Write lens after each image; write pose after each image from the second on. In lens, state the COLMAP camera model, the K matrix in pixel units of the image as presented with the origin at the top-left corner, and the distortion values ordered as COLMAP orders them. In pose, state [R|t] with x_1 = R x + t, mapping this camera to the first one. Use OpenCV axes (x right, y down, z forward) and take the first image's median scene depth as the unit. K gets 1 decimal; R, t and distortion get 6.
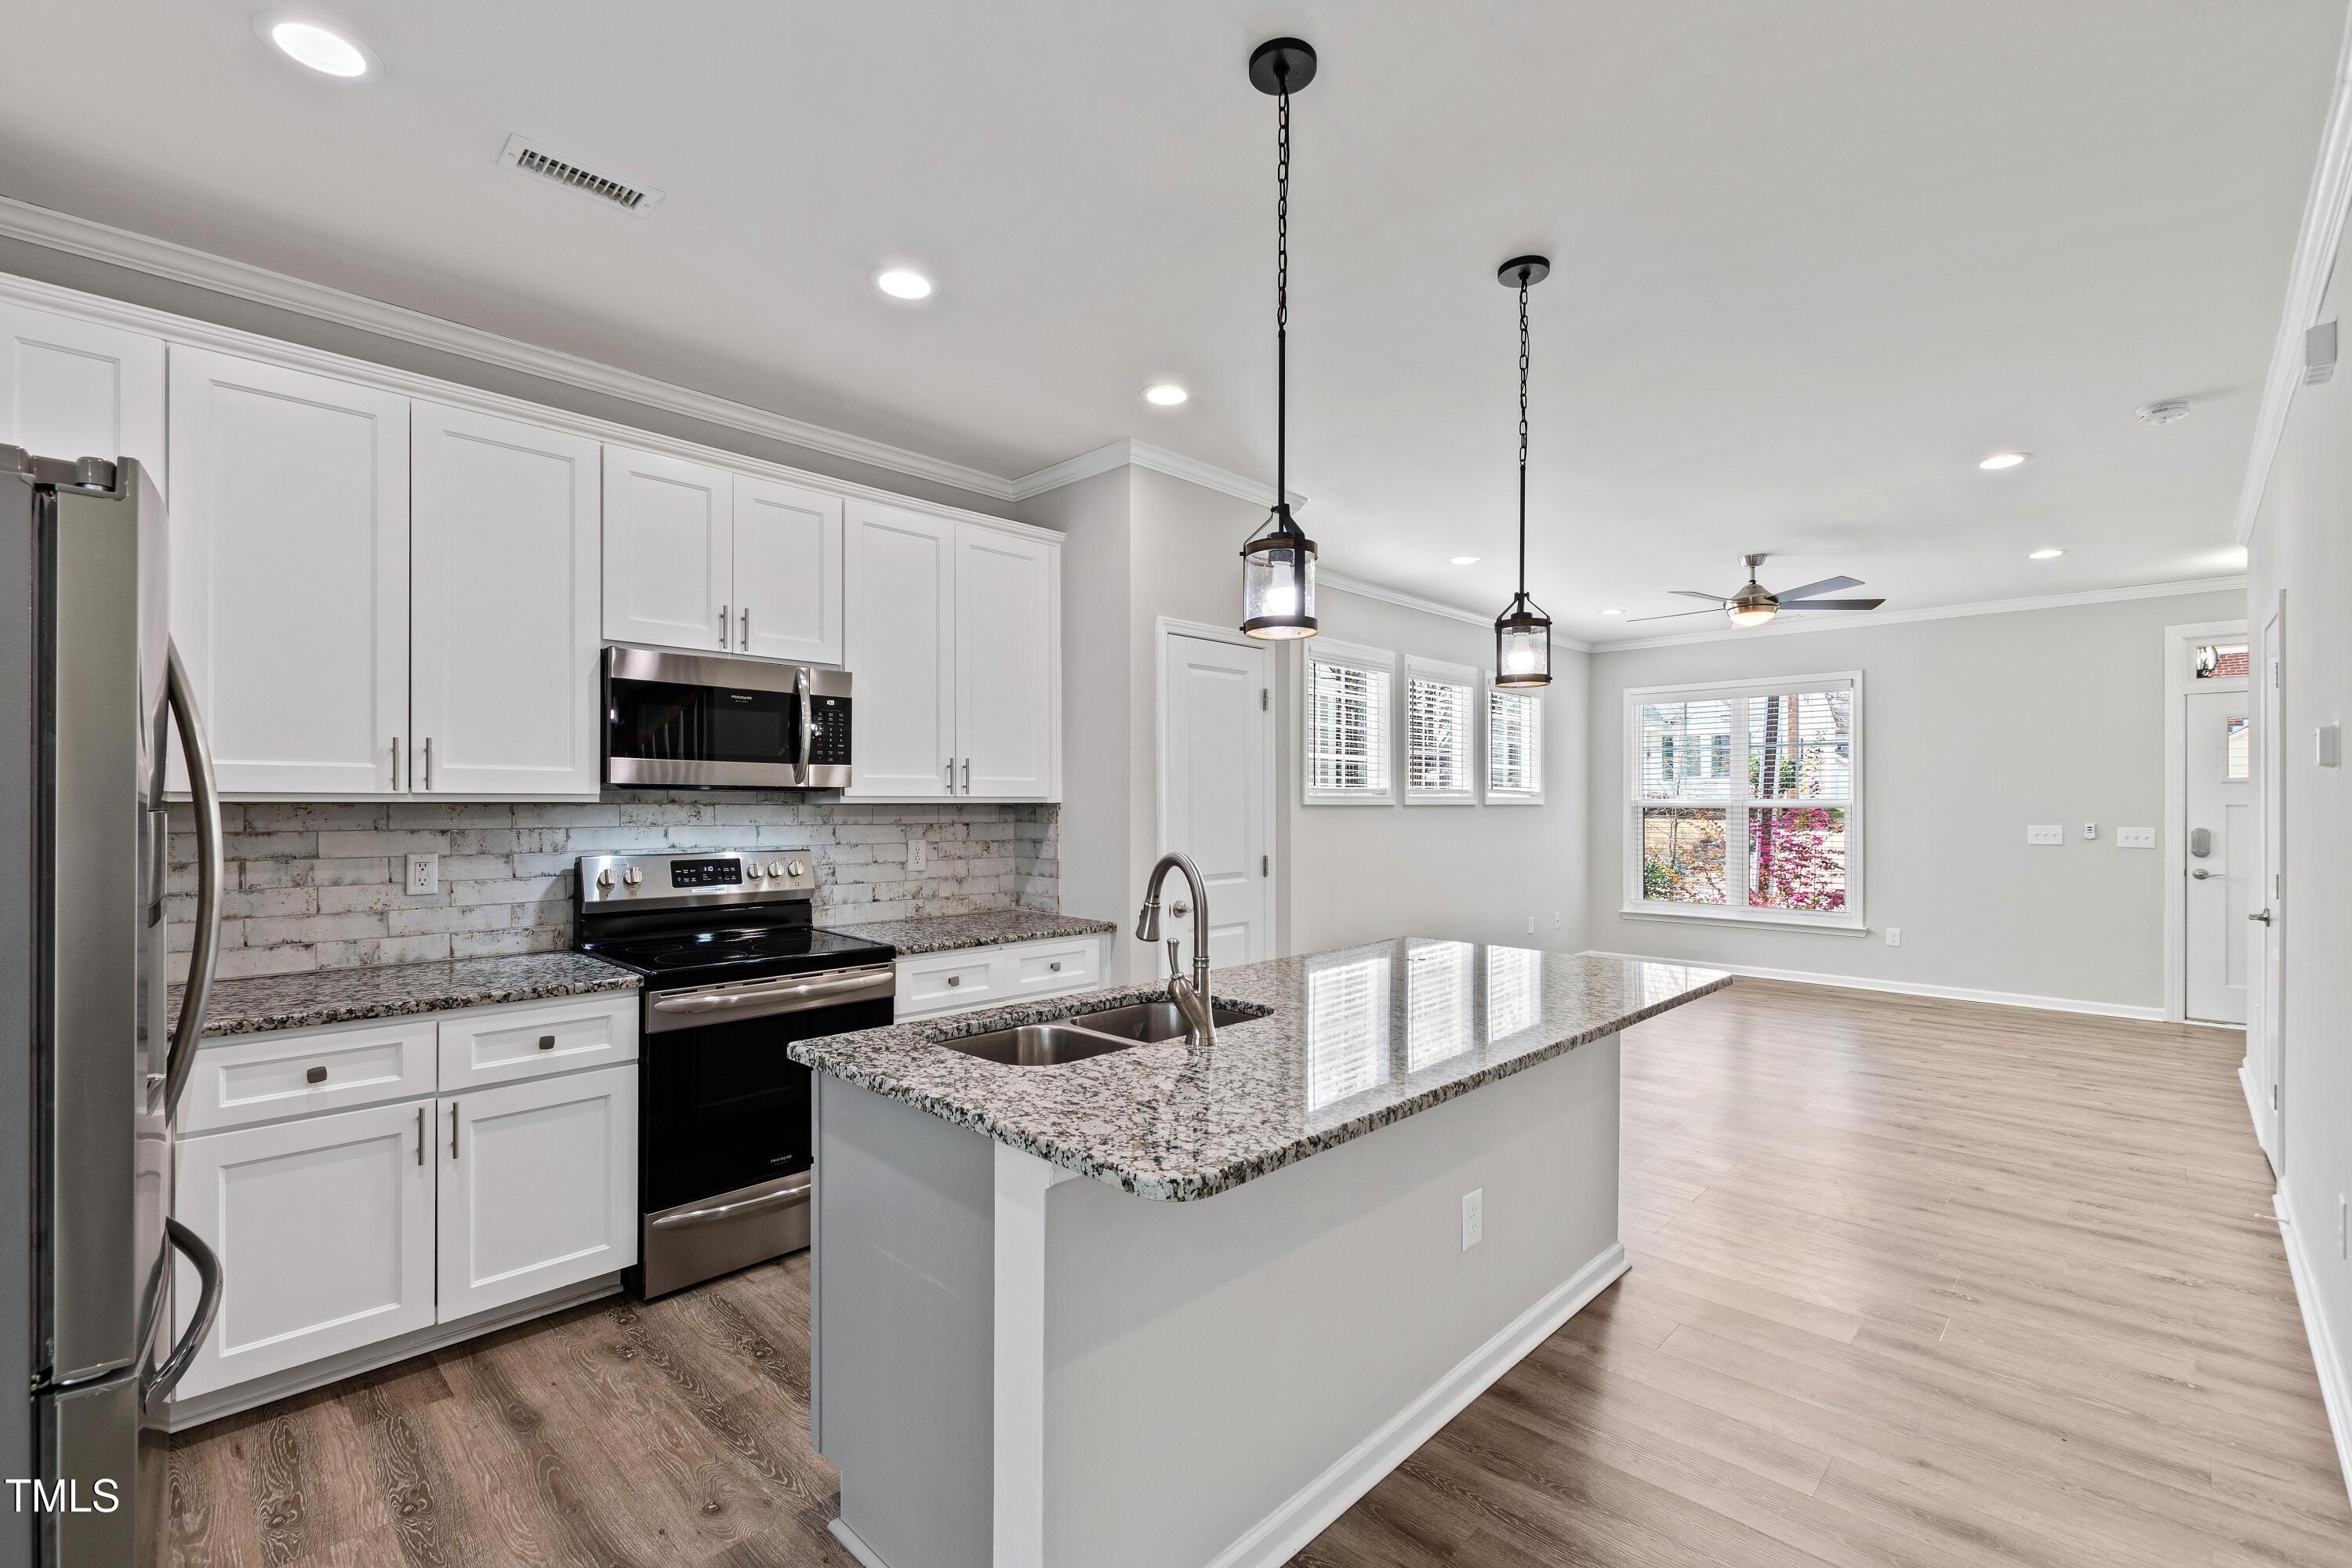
lens RADIAL K [[1019.4, 0, 1178.2], [0, 1019.4, 785.0], [0, 0, 1]] dist [0.009388, -0.002875]
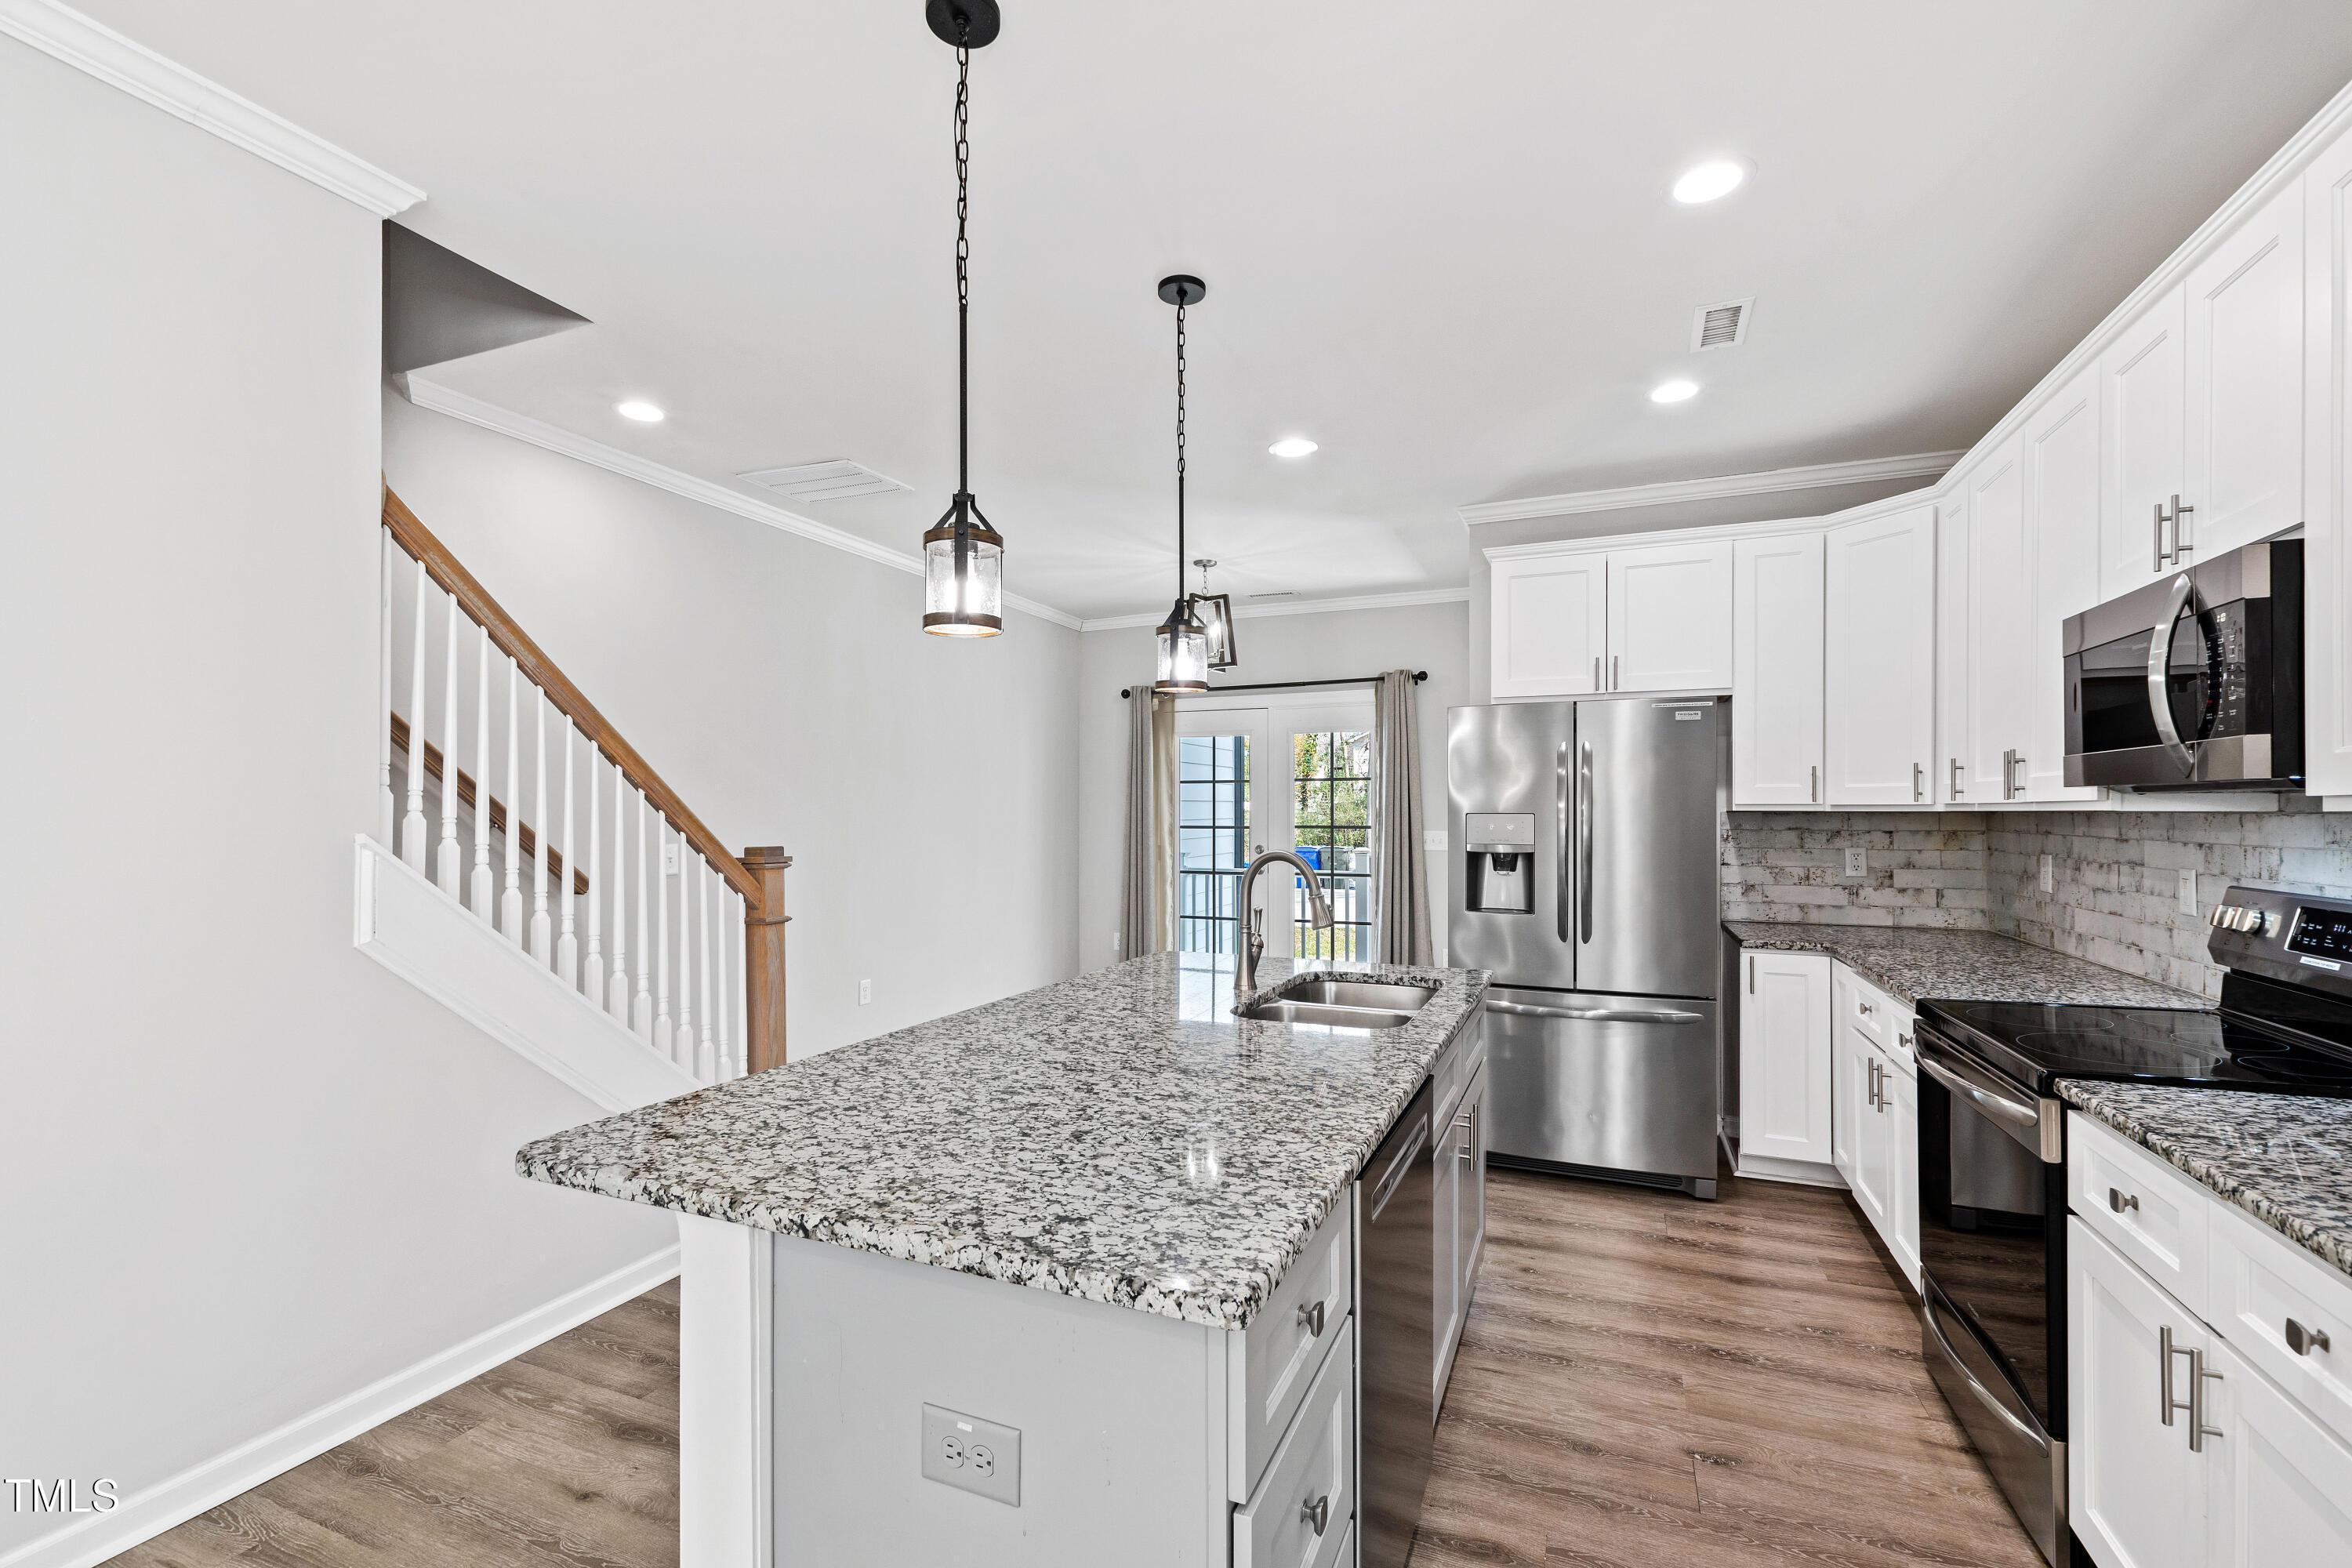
lens RADIAL K [[1019.4, 0, 1175.4], [0, 1019.4, 808.1], [0, 0, 1]] dist [0.009388, -0.002875]
pose [[-0.932994, -0.004672, -0.359862, 0.188629], [0.002061, 0.999830, -0.018323, 0.013551], [0.359887, -0.017837, -0.932826, 0.707538]]
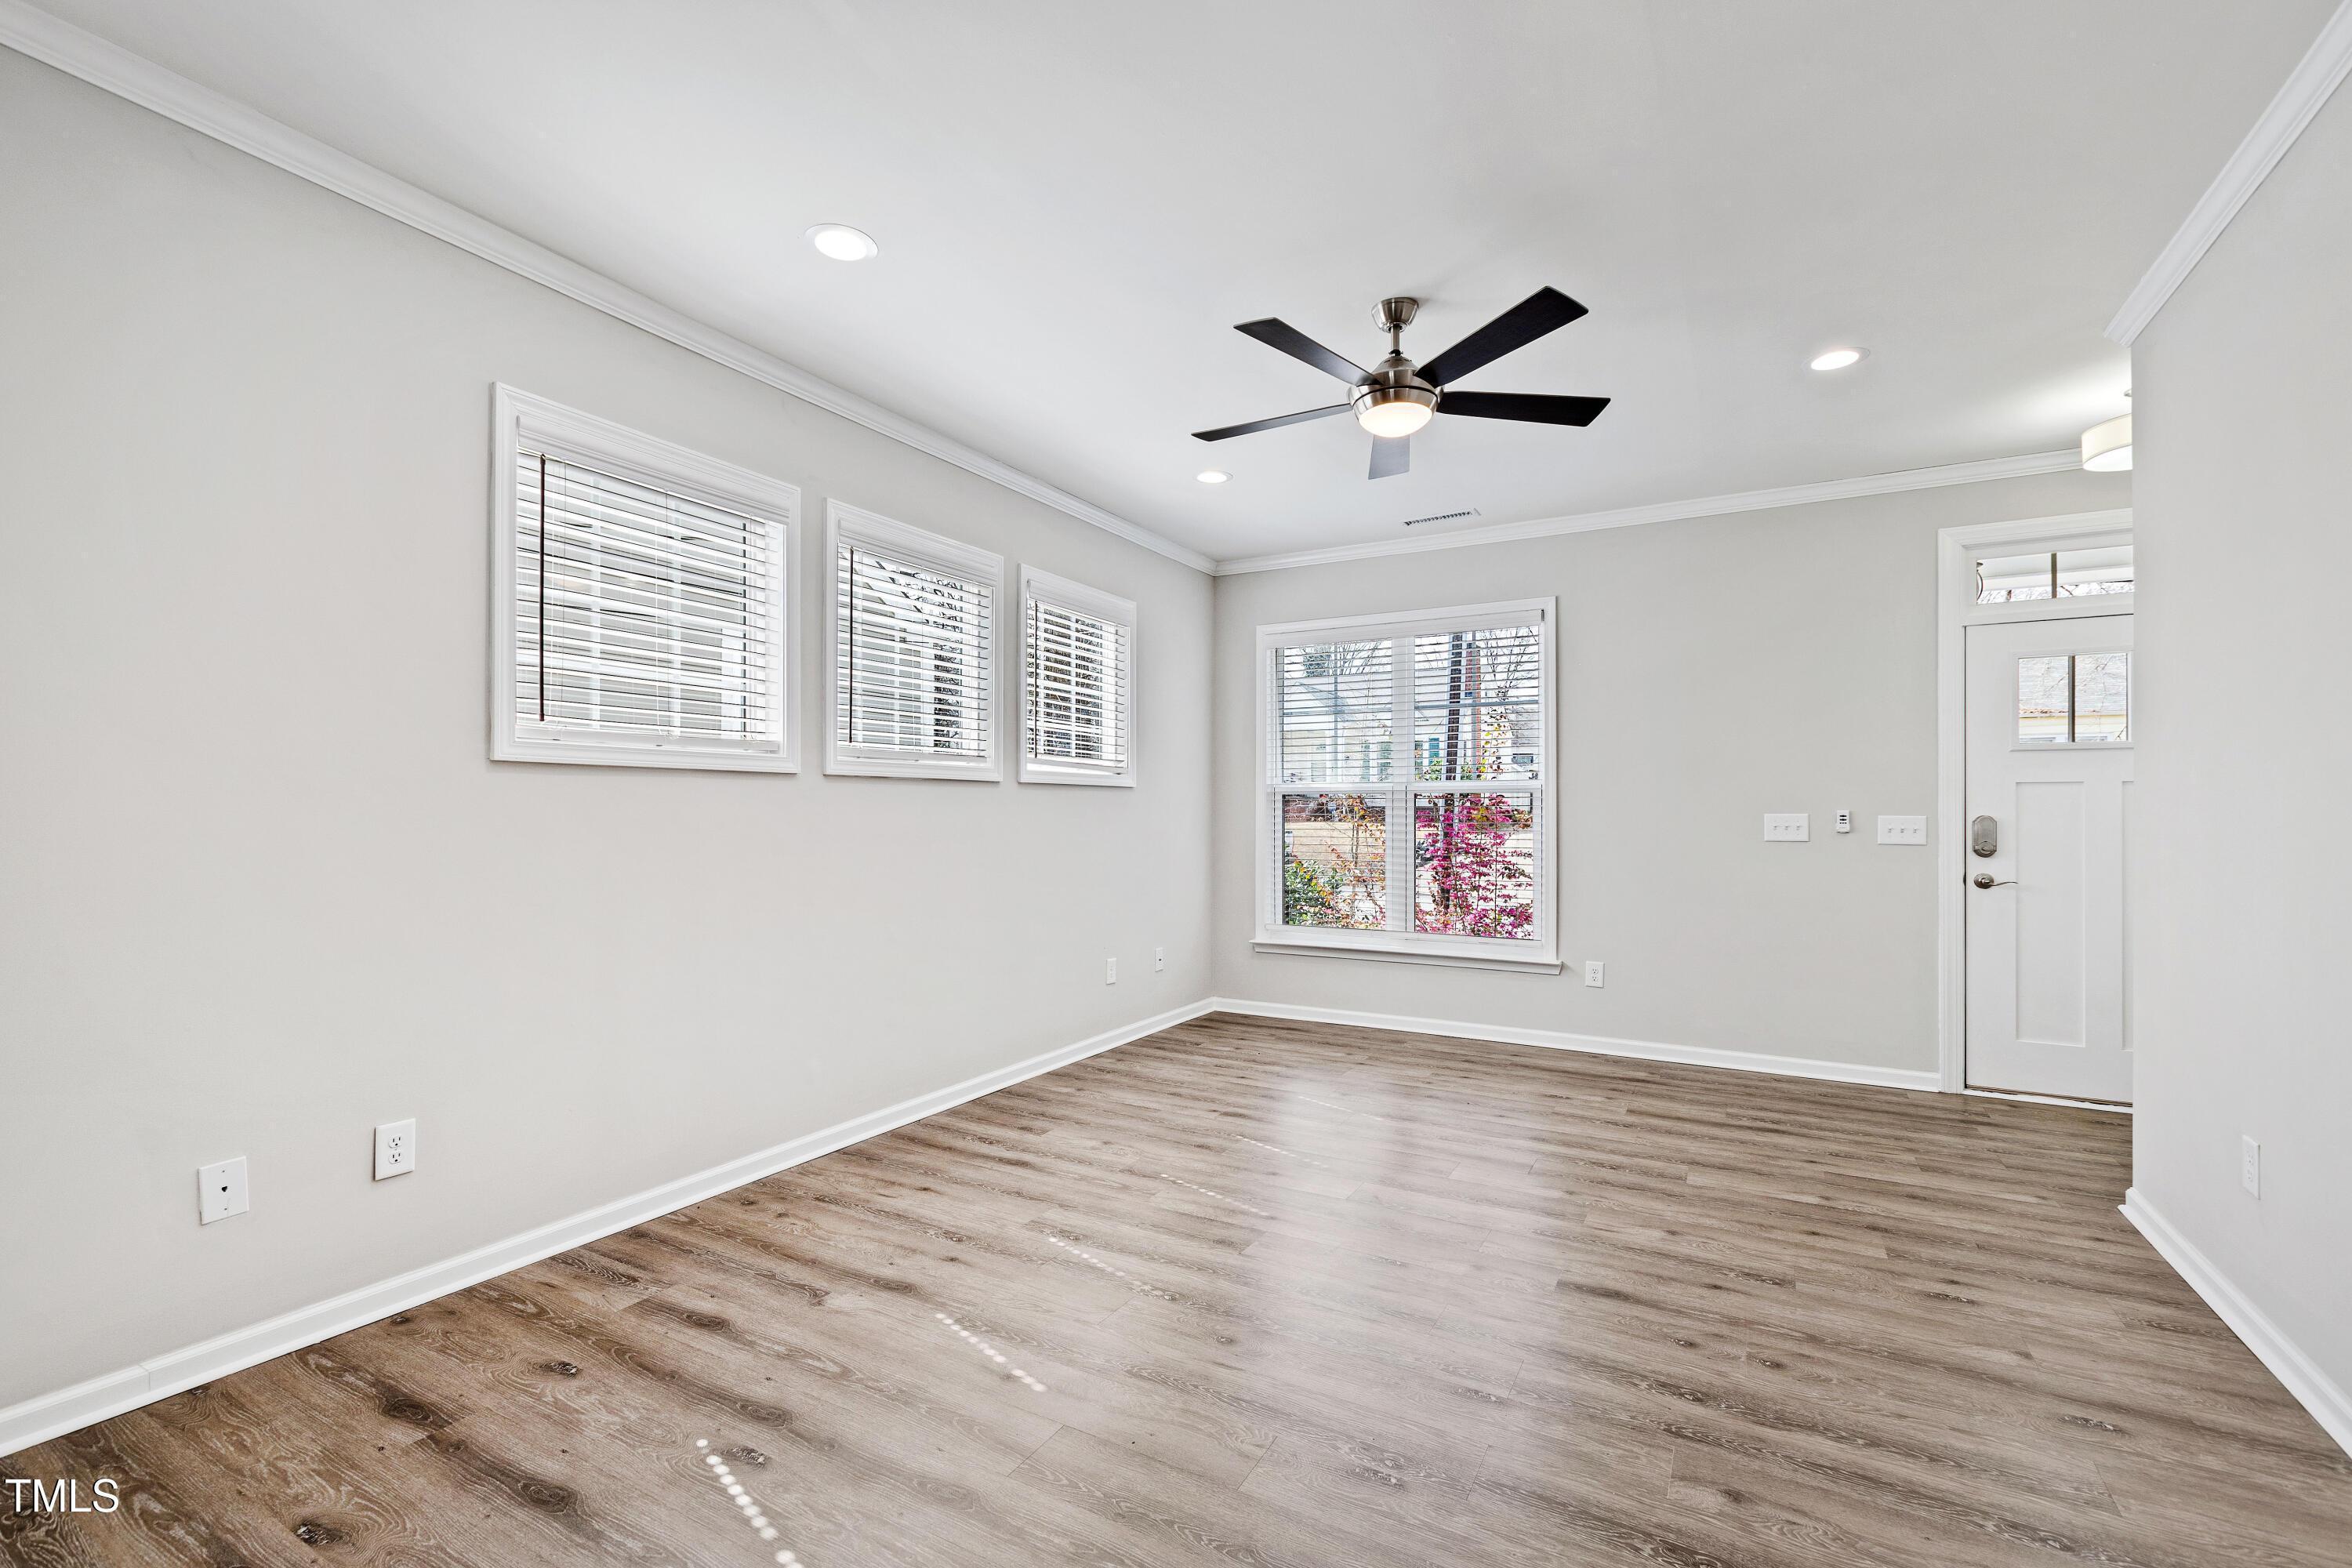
lens RADIAL K [[1019.4, 0, 1172.7], [0, 1019.4, 774.9], [0, 0, 1]] dist [0.009388, -0.002875]
pose [[0.968623, 0.011229, 0.248282, 0.285281], [-0.006434, 0.999777, -0.020118, 0.032100], [-0.248452, 0.017889, 0.968479, 0.460385]]
